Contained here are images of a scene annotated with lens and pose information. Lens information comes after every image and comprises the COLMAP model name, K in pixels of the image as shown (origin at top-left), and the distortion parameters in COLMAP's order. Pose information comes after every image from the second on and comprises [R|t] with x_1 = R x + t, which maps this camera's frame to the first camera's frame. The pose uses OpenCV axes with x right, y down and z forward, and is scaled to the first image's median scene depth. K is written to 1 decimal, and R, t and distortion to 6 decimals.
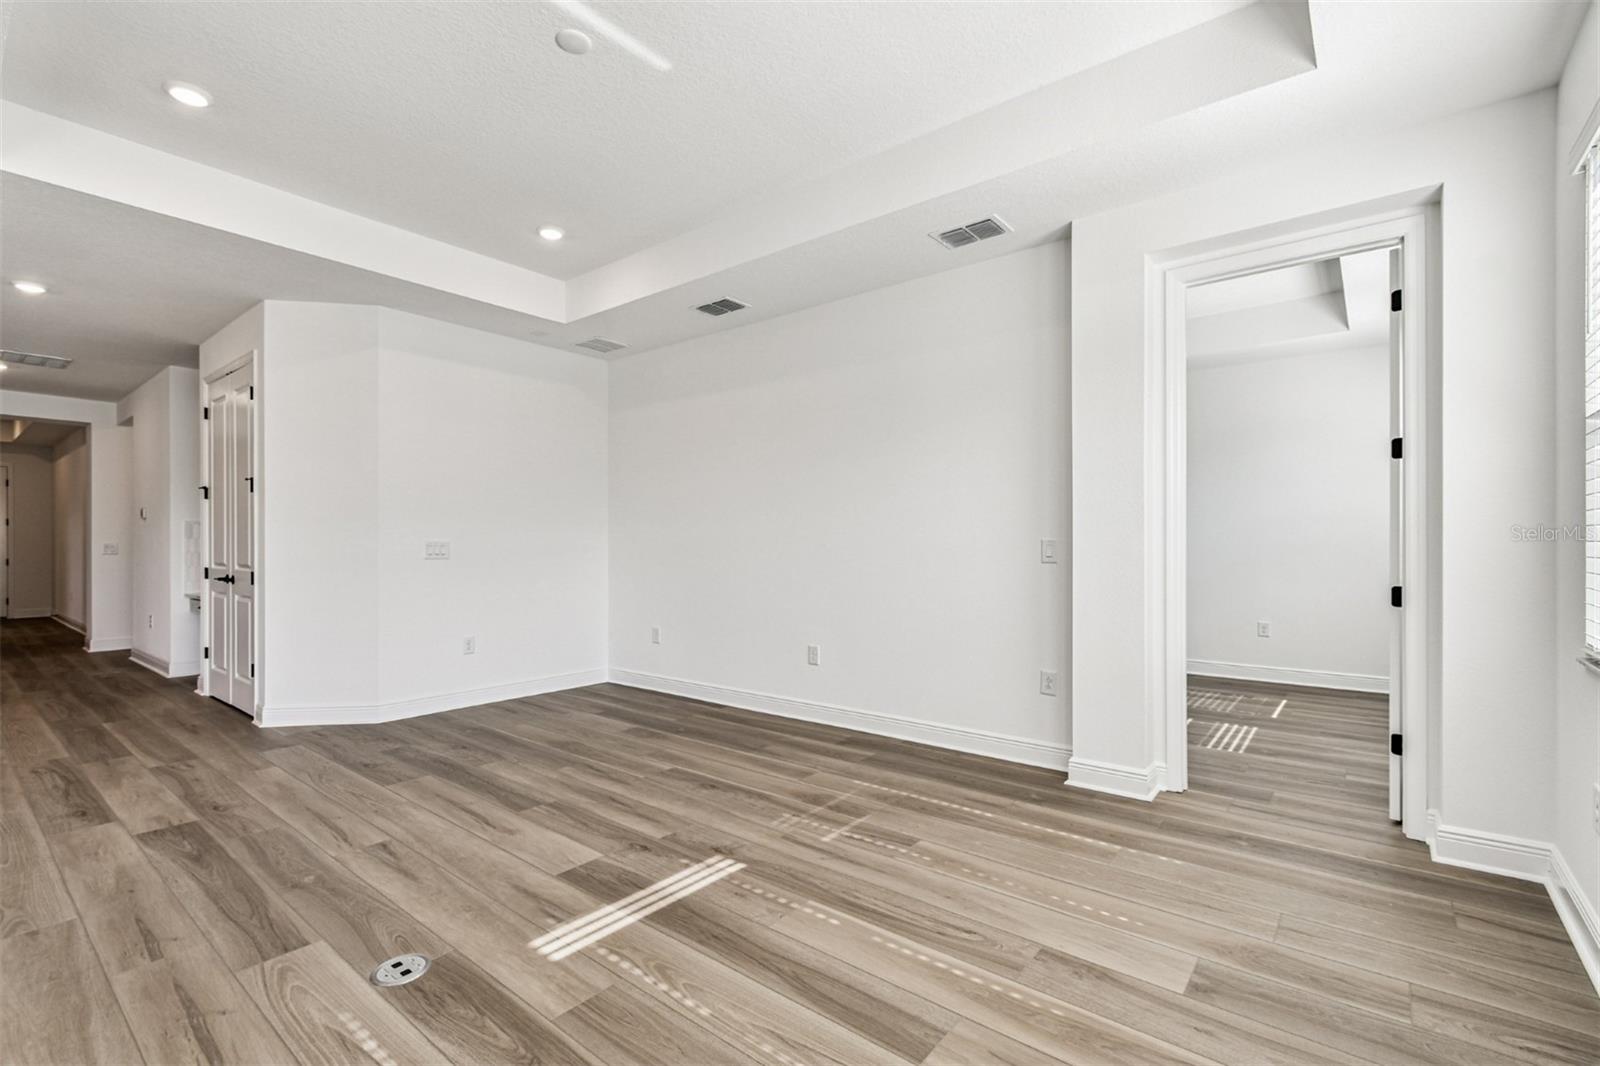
lens RADIAL K [[714.6, 0, 794.4], [0, 714.6, 543.4], [0, 0, 1]] dist [0.000110, 0.000160]
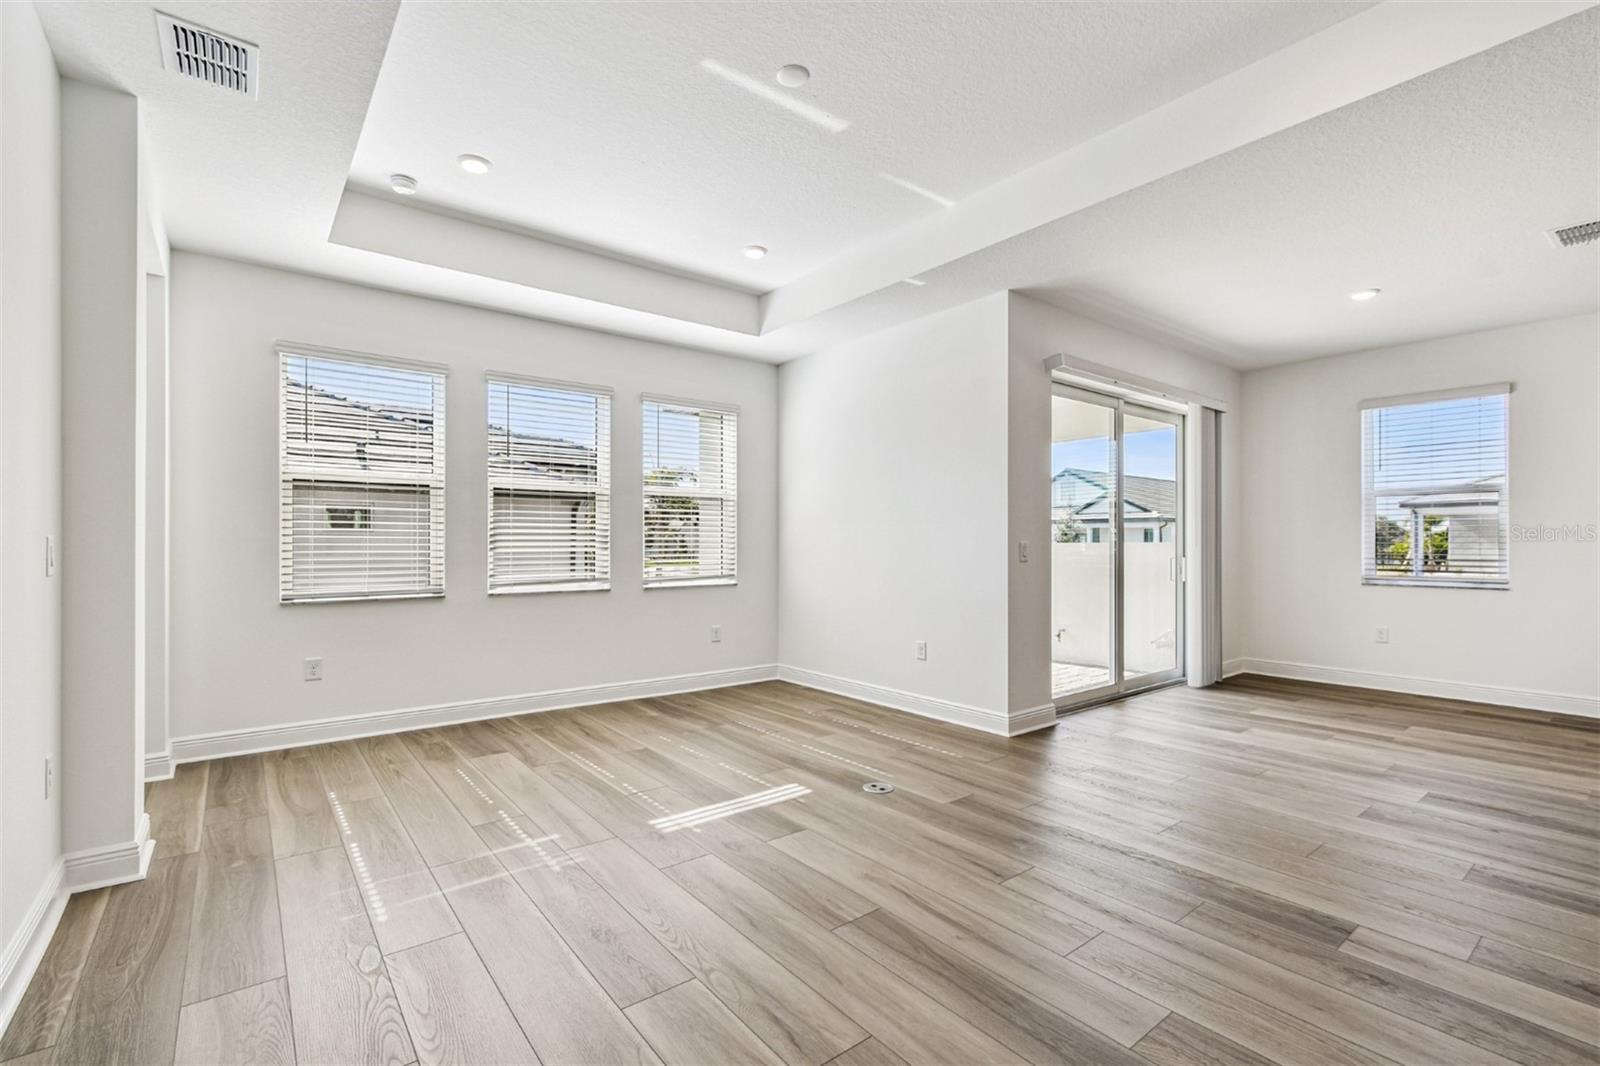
lens RADIAL K [[714.6, 0, 794.4], [0, 714.6, 543.4], [0, 0, 1]] dist [0.000110, 0.000160]
pose [[-0.974331, -0.002354, 0.225108, -0.567434], [-0.002481, 0.999997, -0.000280, -0.002208], [-0.225106, -0.000831, -0.974334, 2.107878]]
